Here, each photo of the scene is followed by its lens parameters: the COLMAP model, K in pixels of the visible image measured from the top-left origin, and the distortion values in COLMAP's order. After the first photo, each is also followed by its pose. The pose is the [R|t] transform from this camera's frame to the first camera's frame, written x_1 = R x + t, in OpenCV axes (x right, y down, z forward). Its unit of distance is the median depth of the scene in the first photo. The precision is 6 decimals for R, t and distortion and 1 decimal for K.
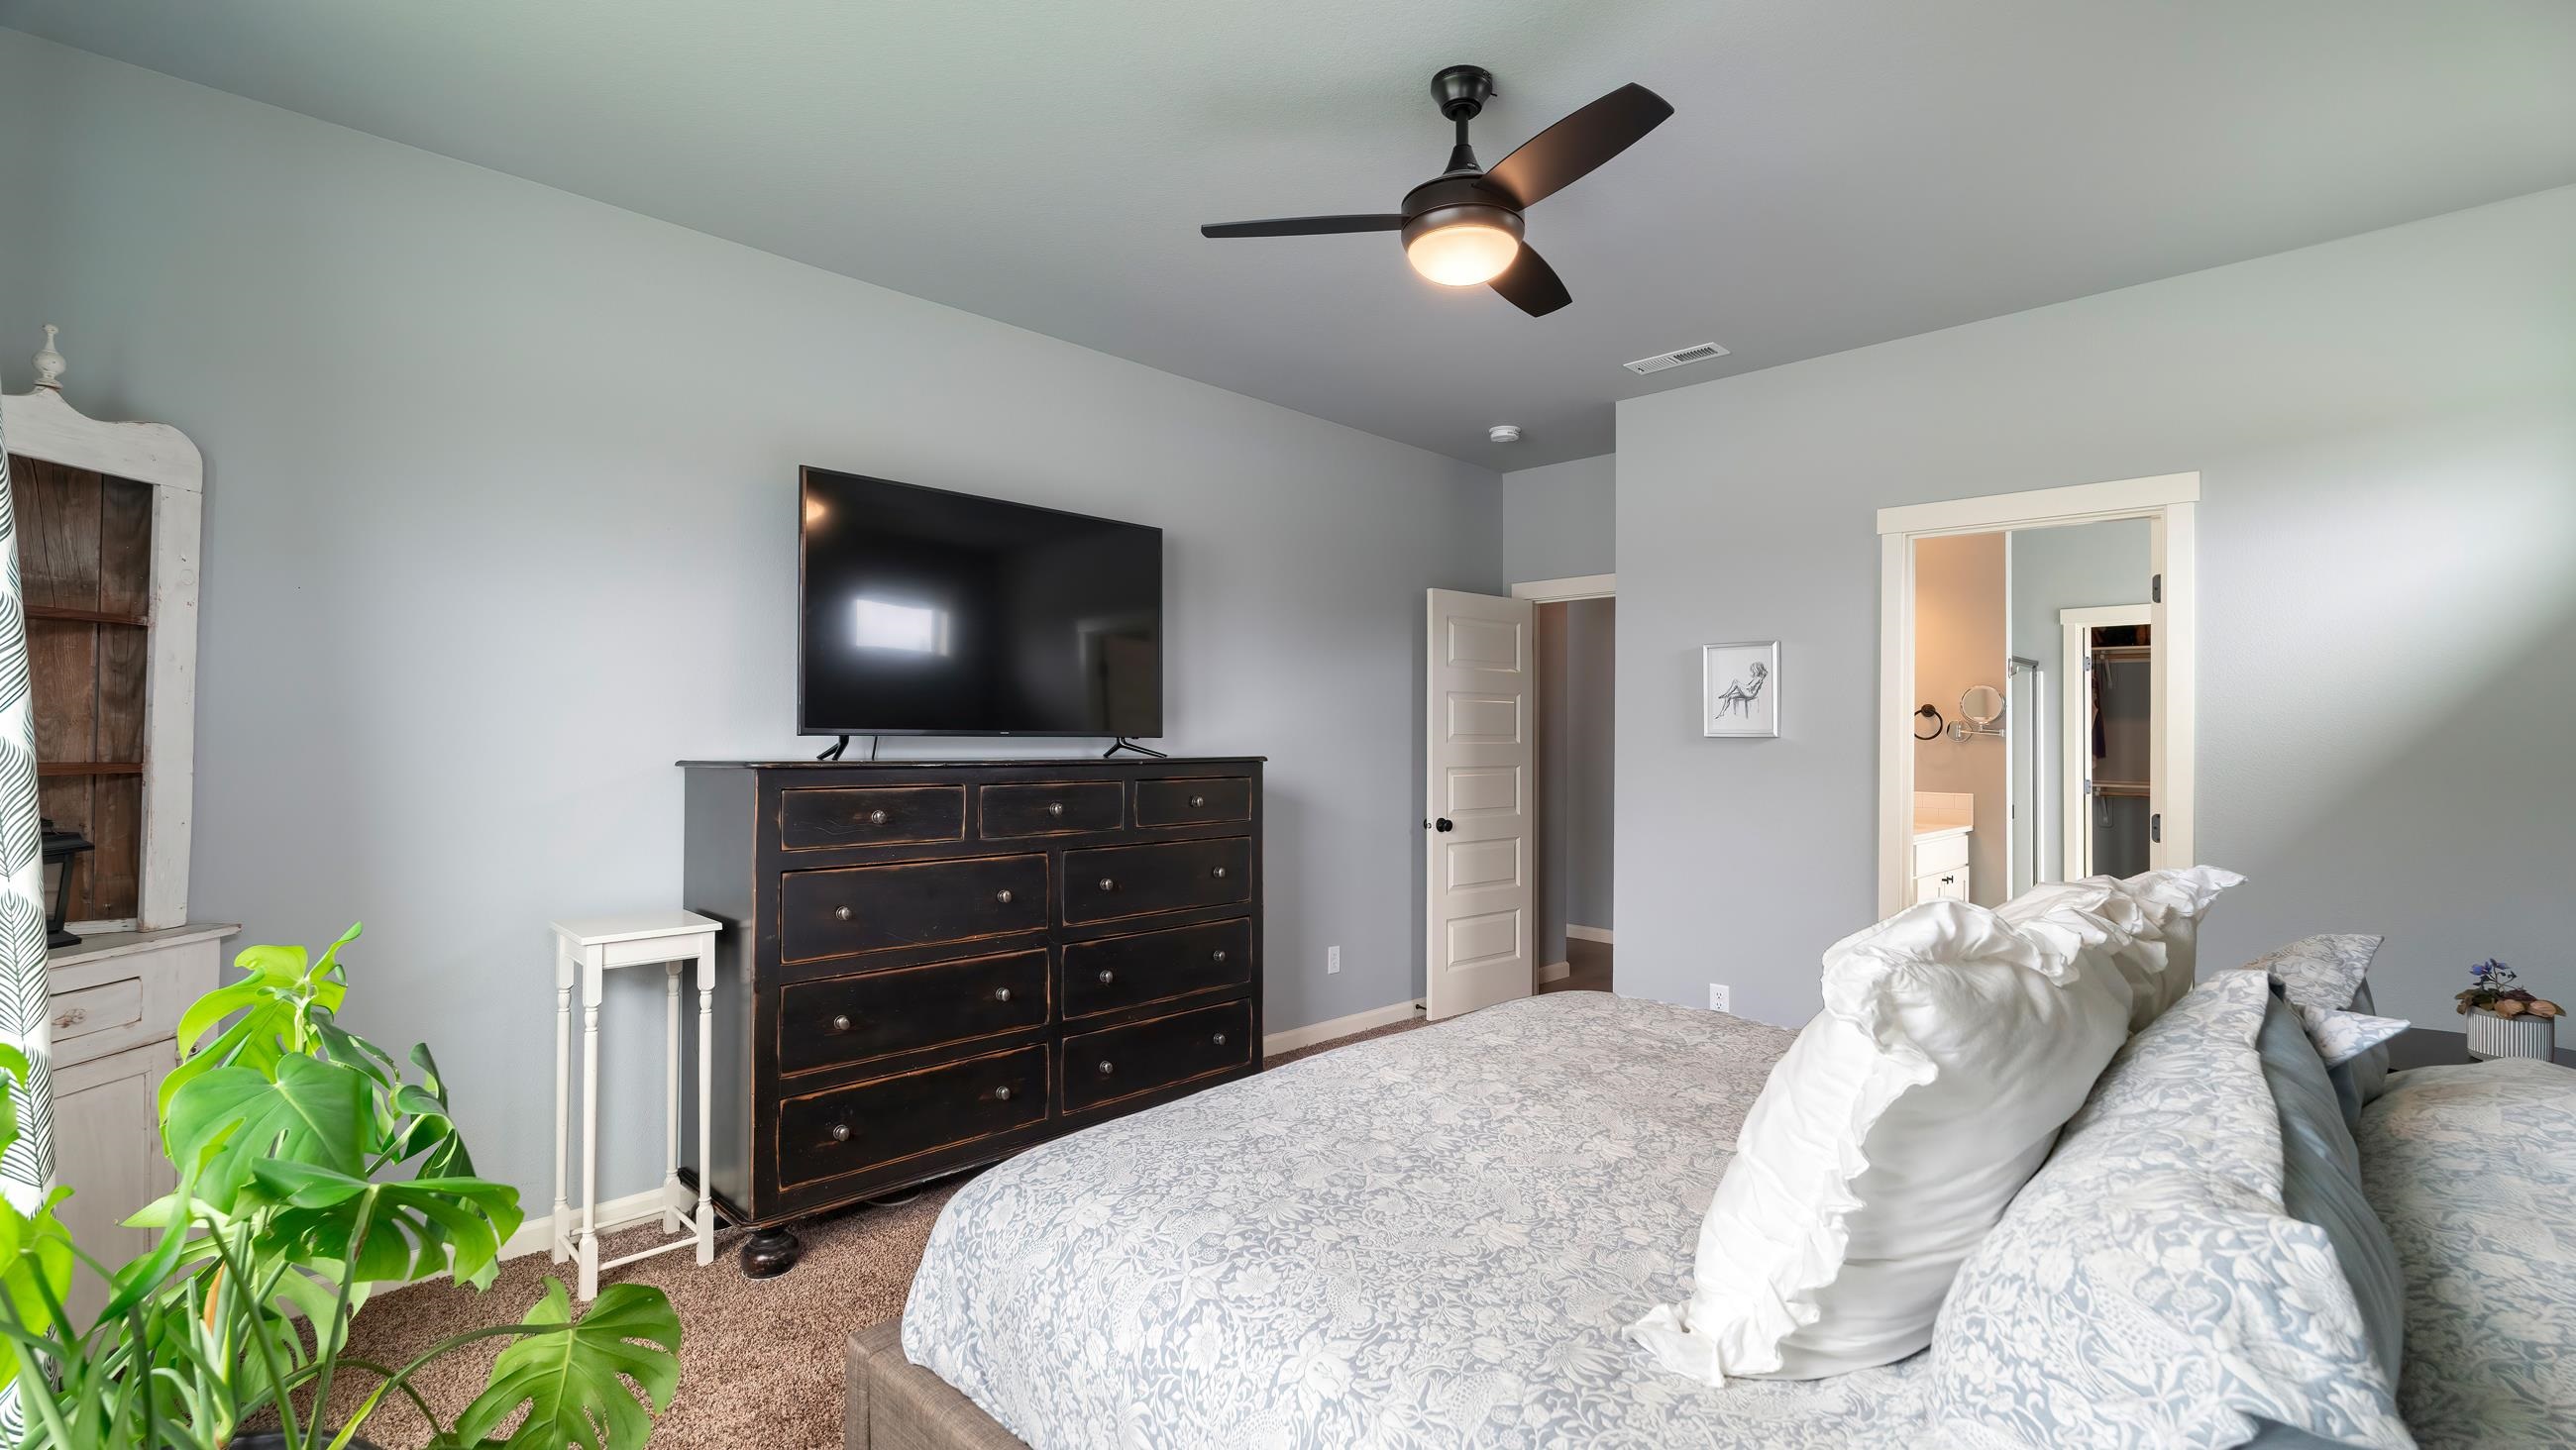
lens RADIAL K [[1145.1, 0, 1287.9], [0, 1145.1, 741.6], [0, 0, 1]] dist [0.002859, 0.000769]
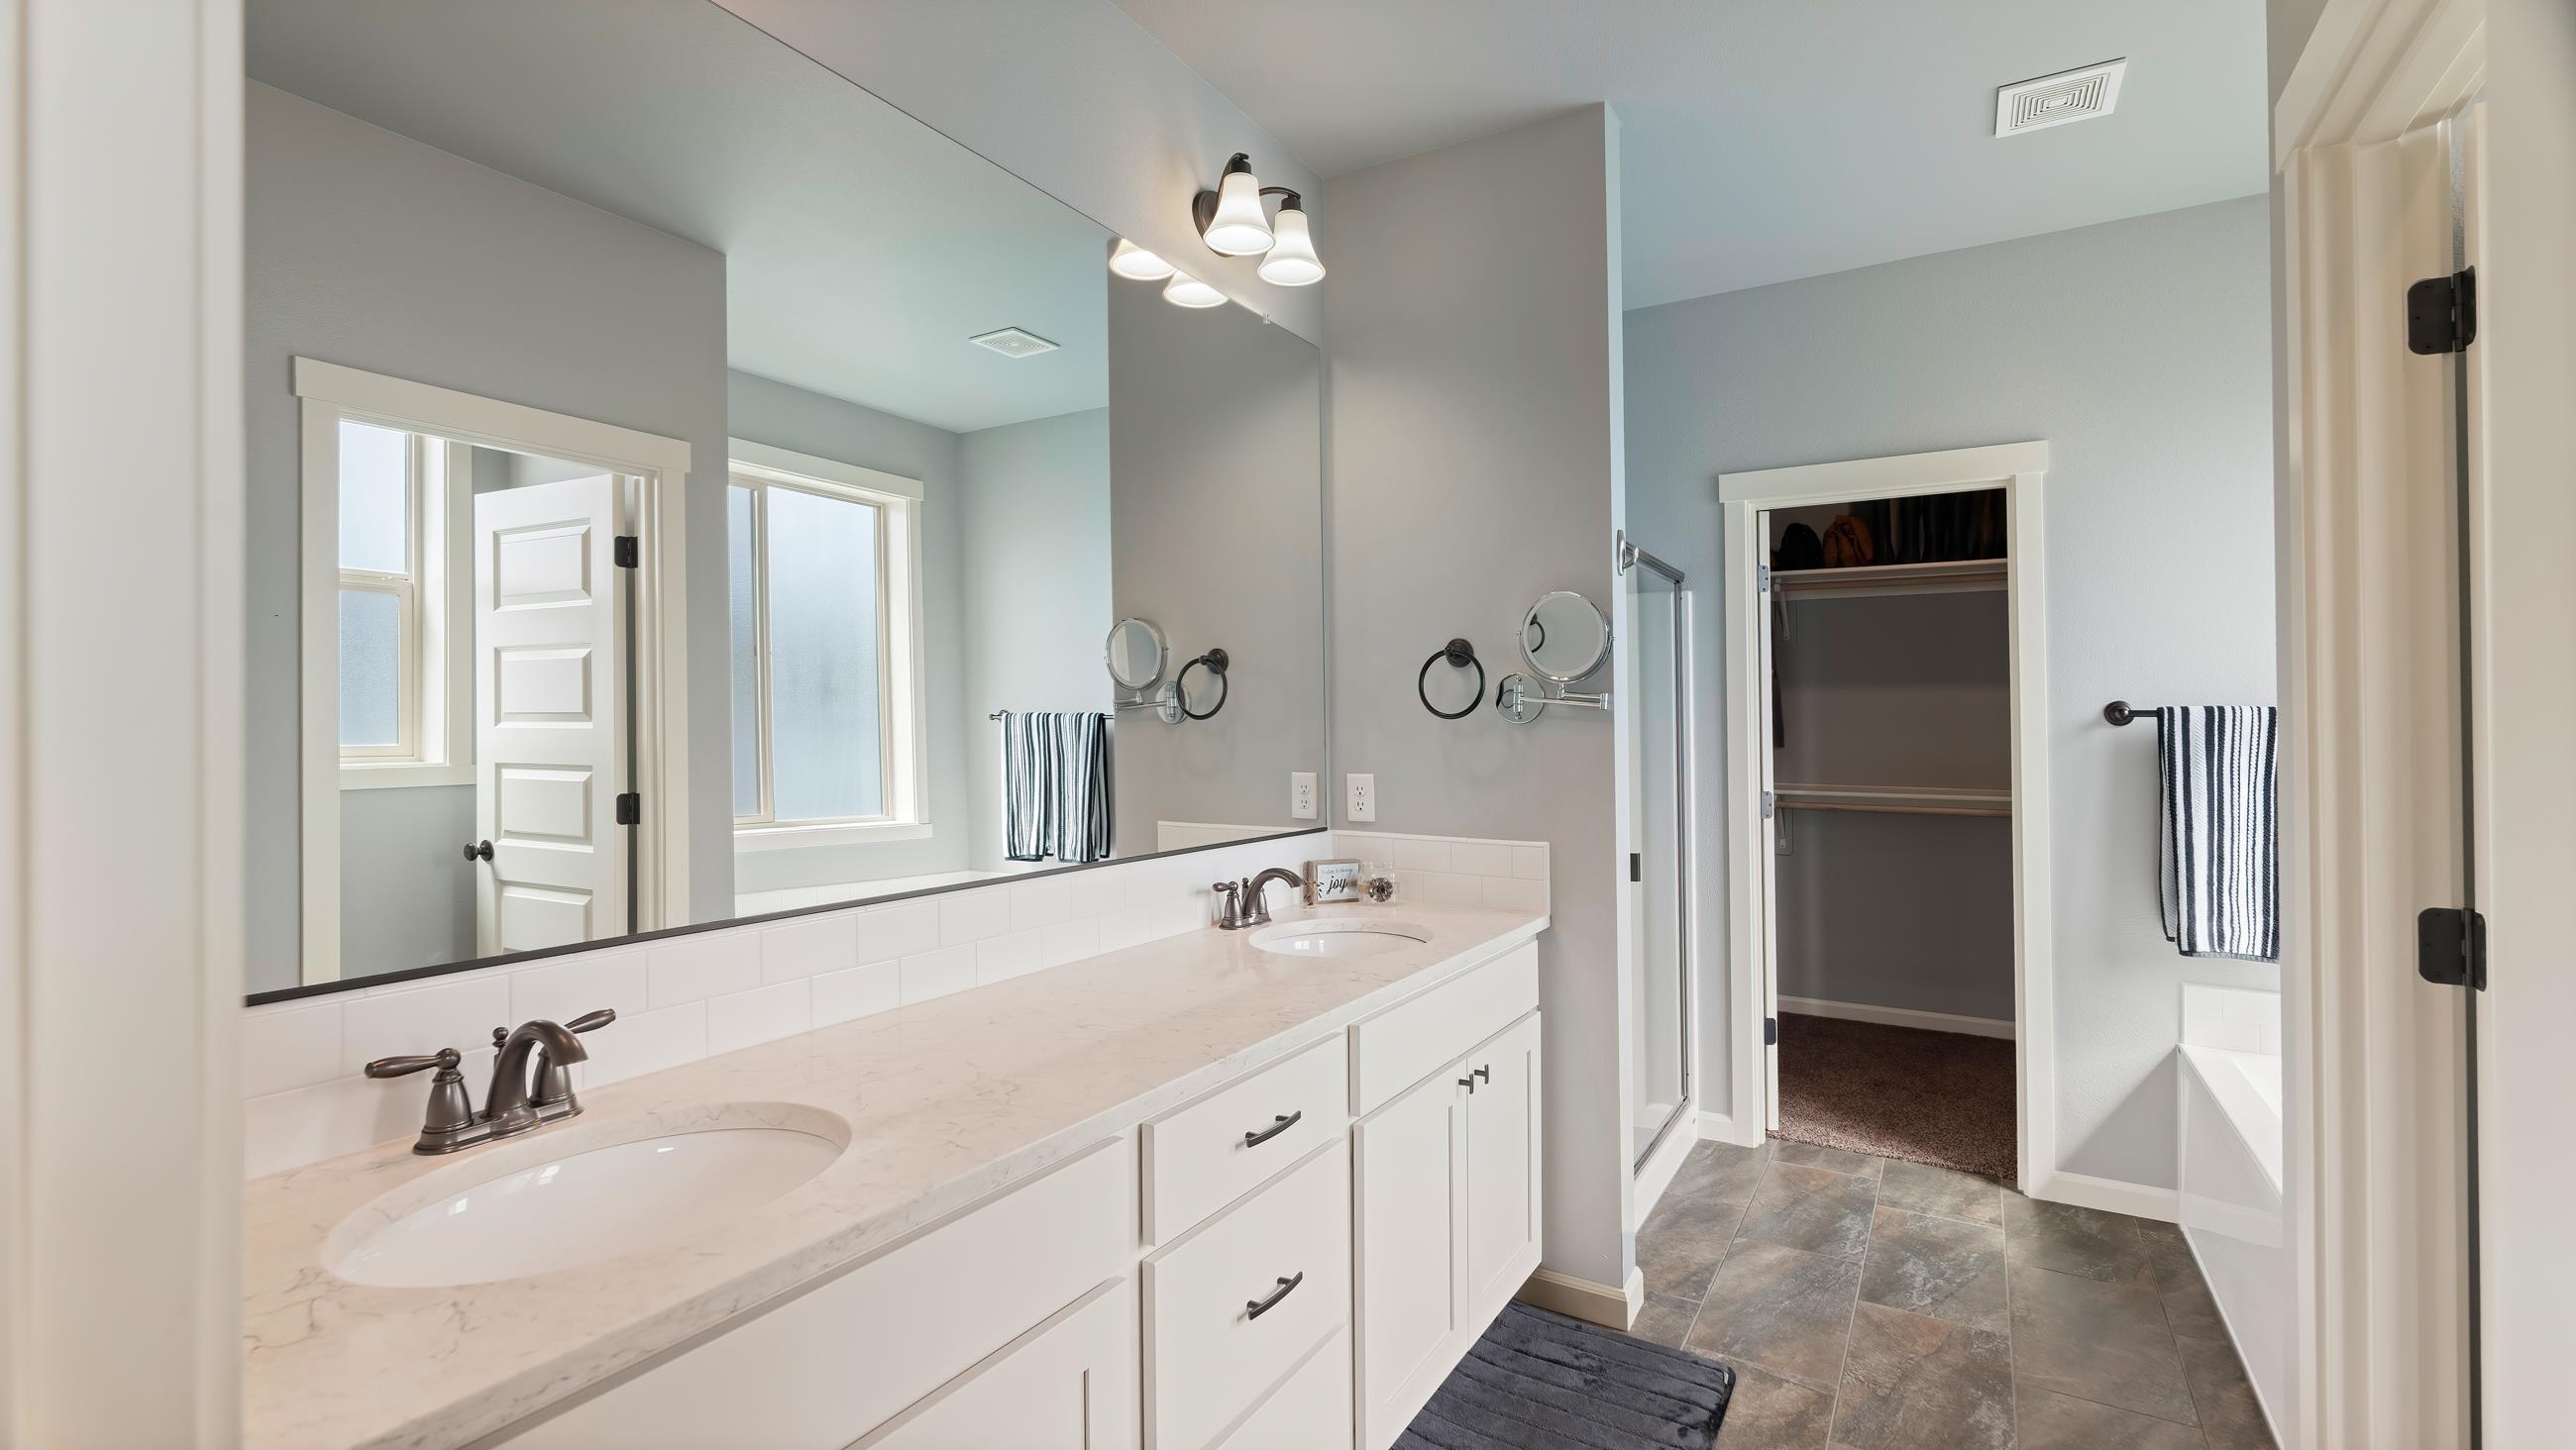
lens RADIAL K [[1145.1, 0, 1291.5], [0, 1145.1, 725.9], [0, 0, 1]] dist [0.002859, 0.000769]
pose [[0.970737, -0.007247, 0.240038, 0.397982], [0.006795, 0.999973, 0.002708, -0.000793], [-0.240051, -0.000998, 0.970760, 0.600723]]
